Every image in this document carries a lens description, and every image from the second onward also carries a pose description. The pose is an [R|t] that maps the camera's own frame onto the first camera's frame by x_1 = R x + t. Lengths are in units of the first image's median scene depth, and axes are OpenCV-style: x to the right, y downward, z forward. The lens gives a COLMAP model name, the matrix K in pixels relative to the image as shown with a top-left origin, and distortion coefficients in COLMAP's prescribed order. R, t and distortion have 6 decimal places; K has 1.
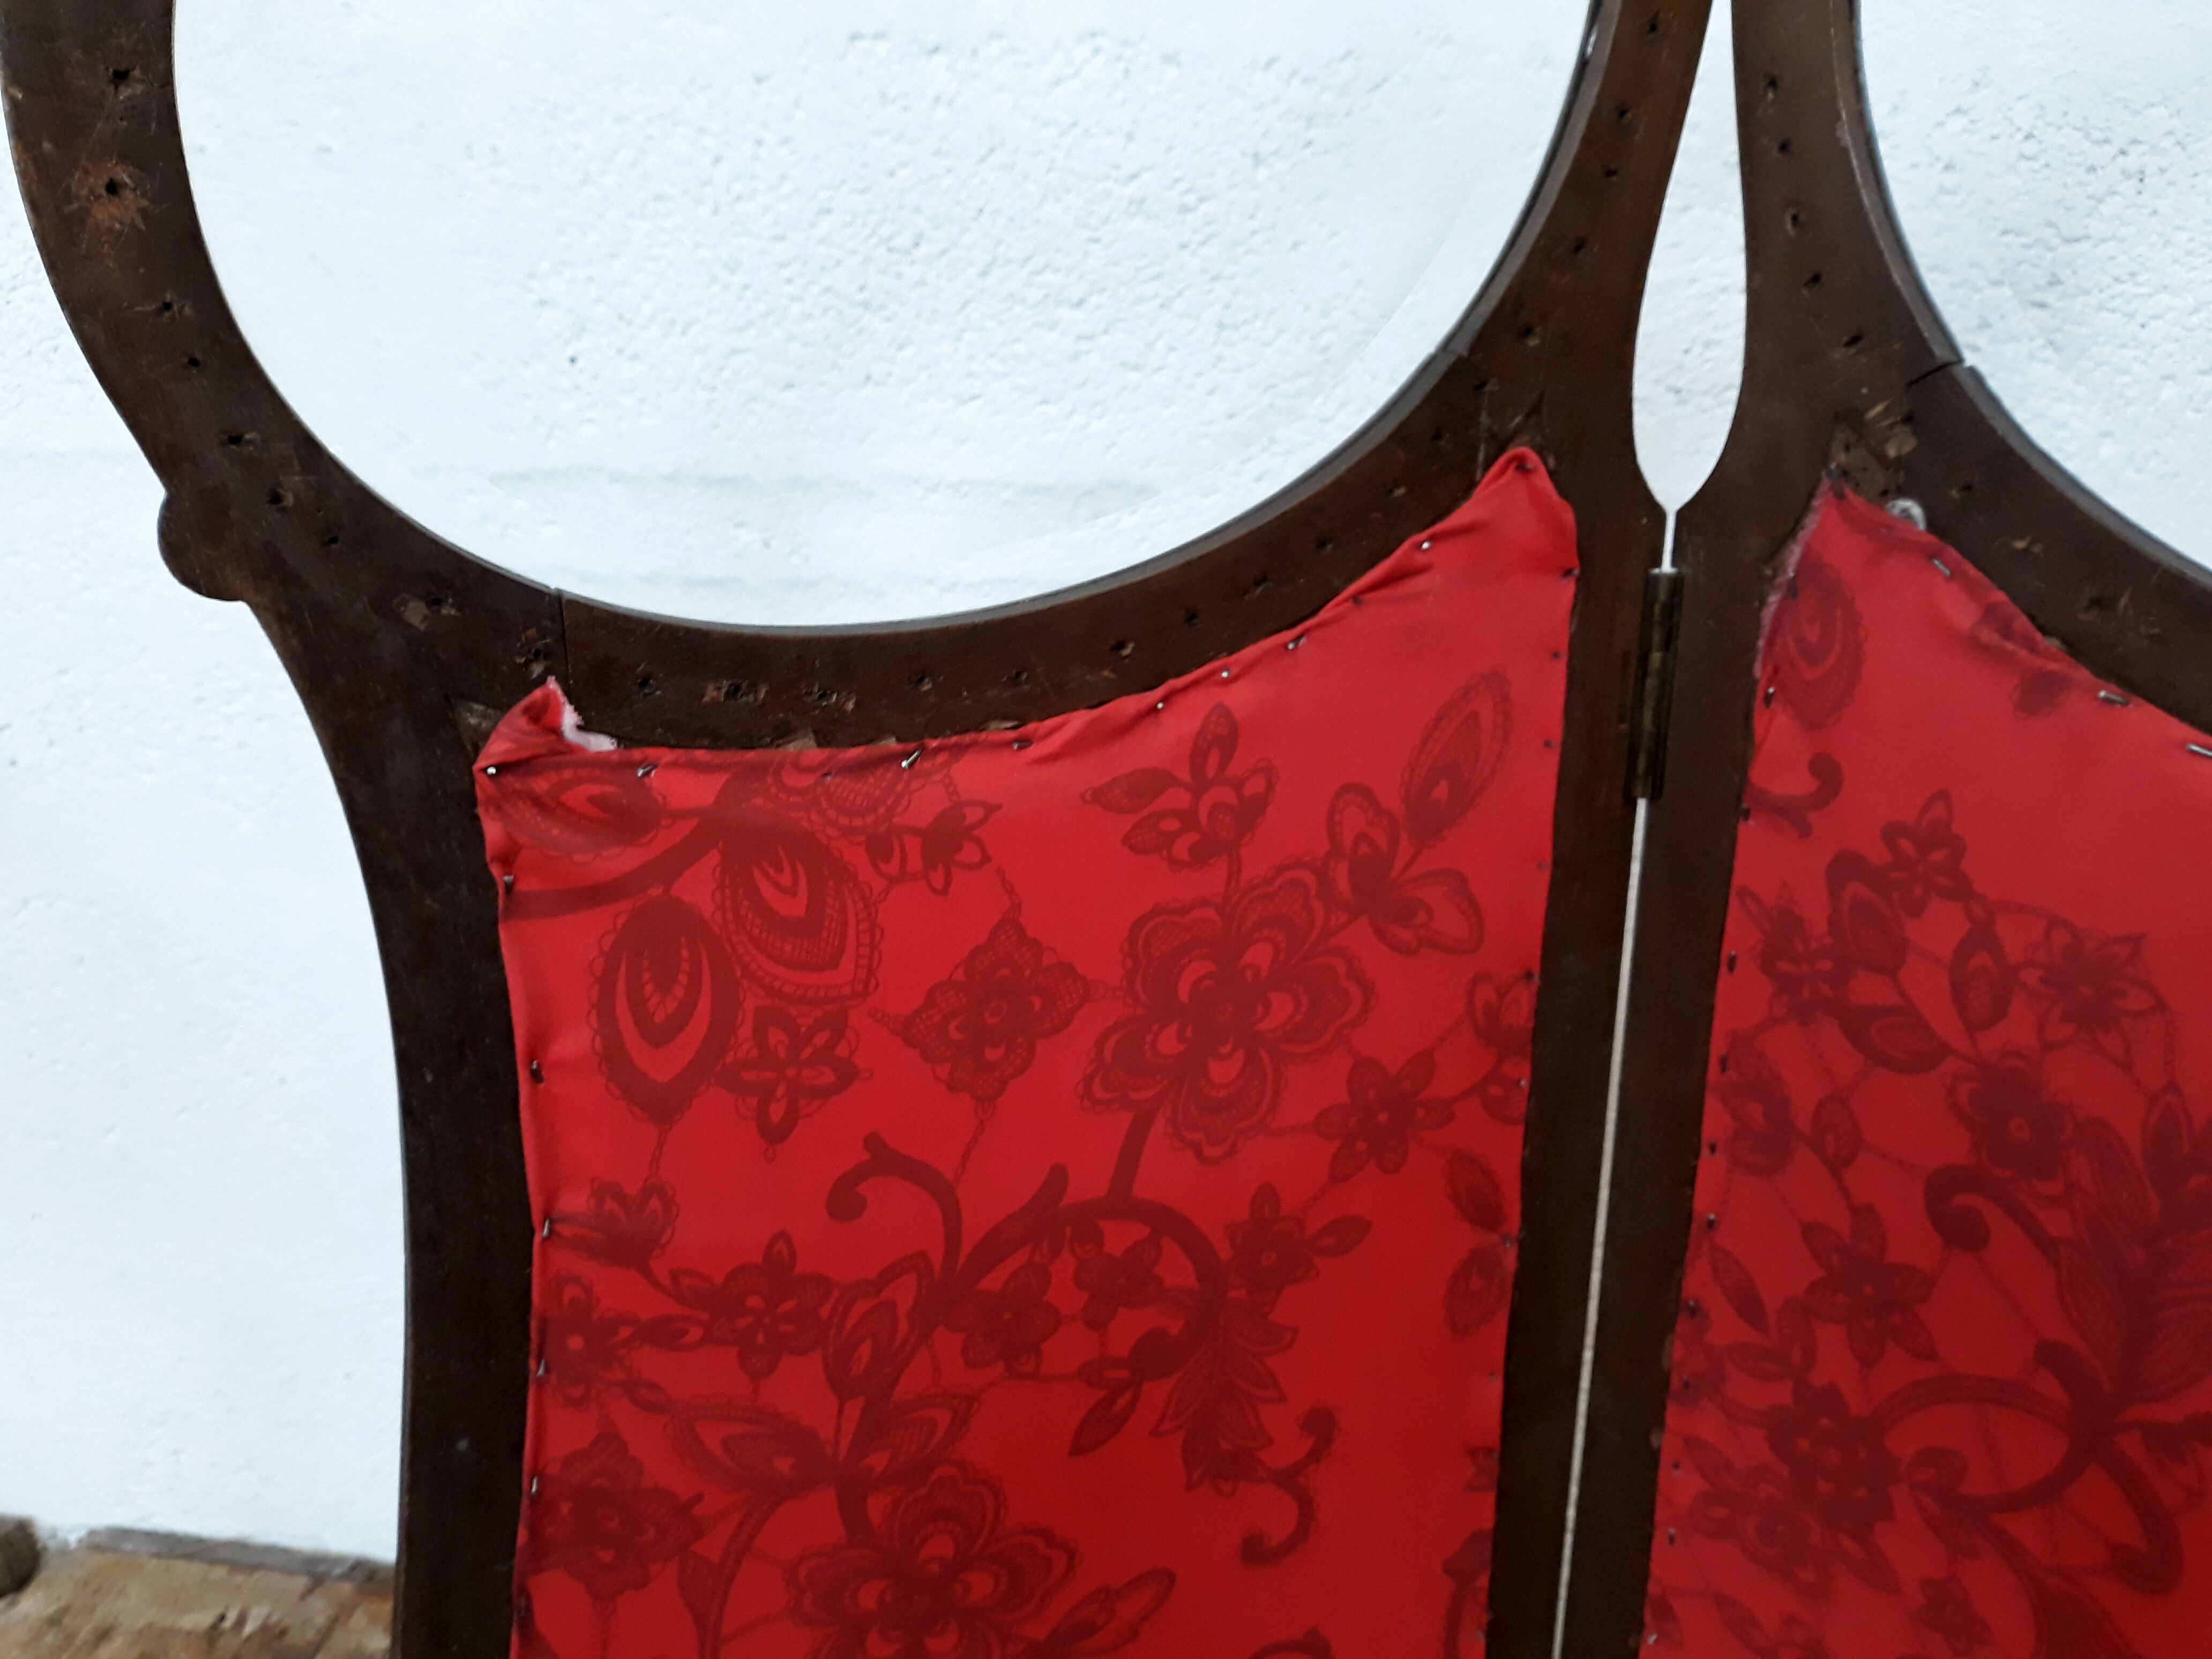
lens RADIAL K [[1729.6, 0, 1230.1], [0, 1729.6, 835.6], [0, 0, 1]] dist [0.055954, -0.131470]
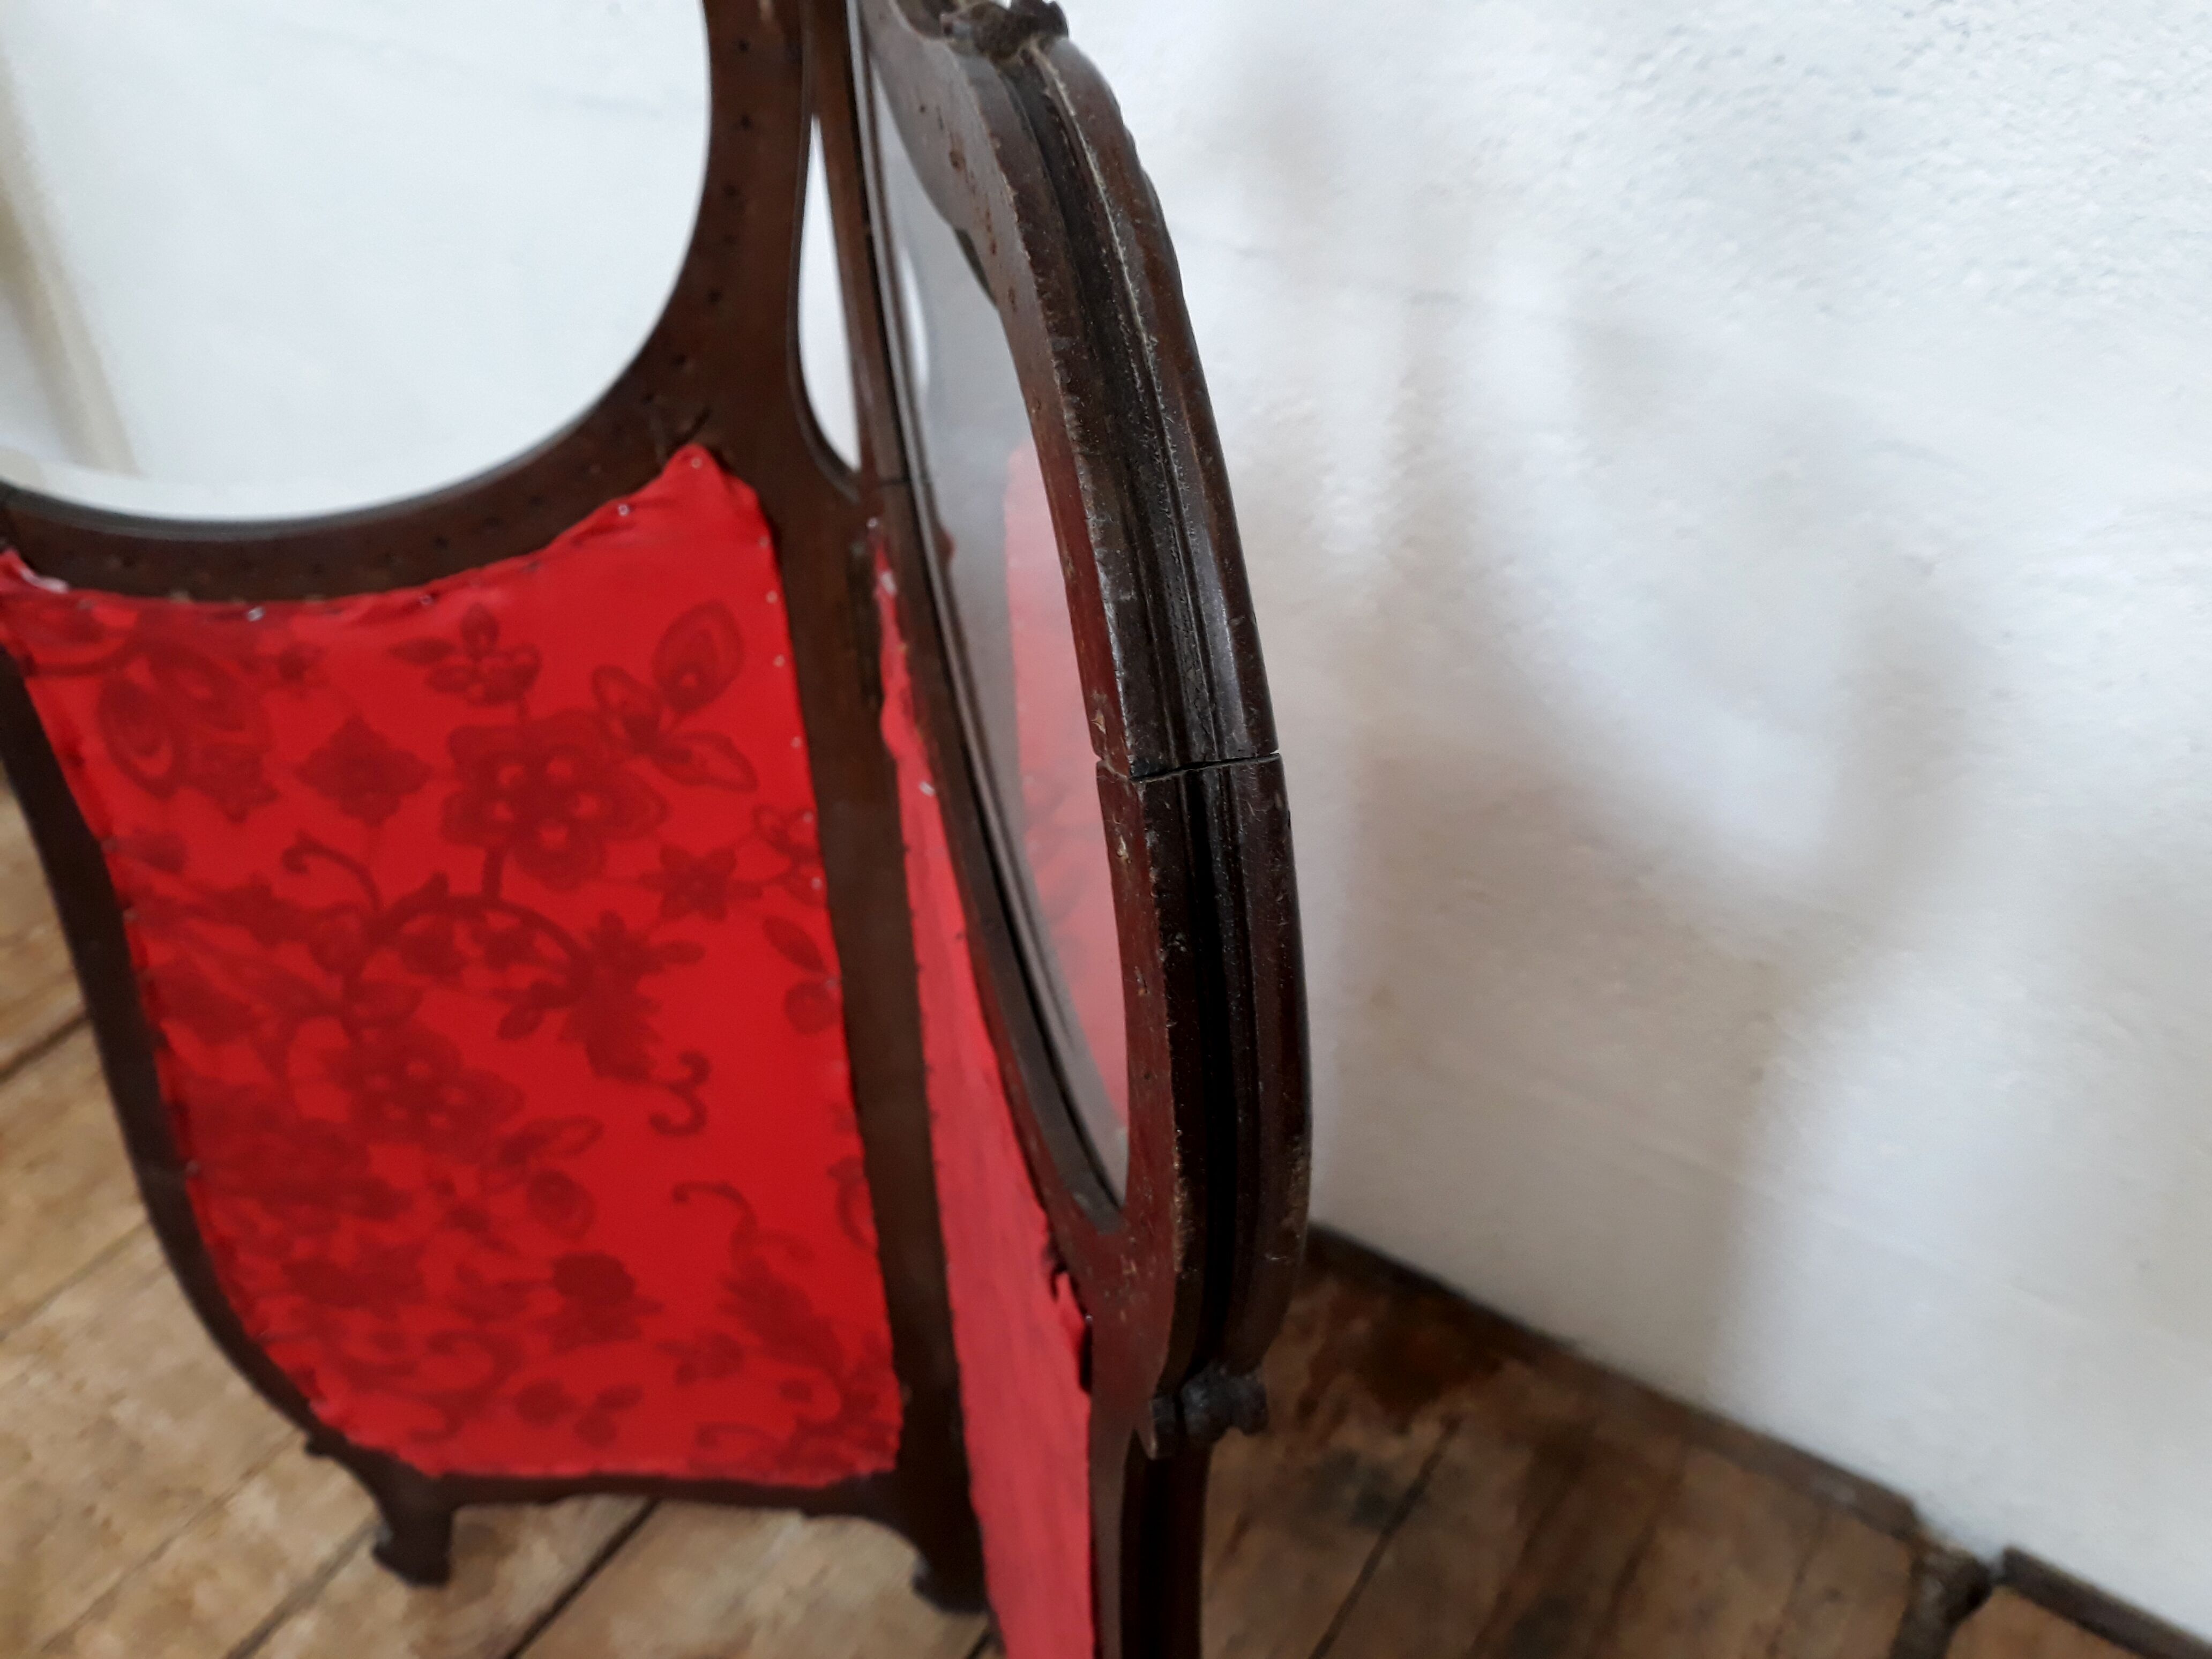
lens RADIAL K [[1729.6, 0, 1230.1], [0, 1729.6, 835.6], [0, 0, 1]] dist [0.055954, -0.131470]
pose [[0.912515, 0.259417, -0.316259, 0.968135], [-0.138057, 0.923122, 0.358866, -0.457647], [0.385041, -0.283809, 0.878177, -0.029721]]
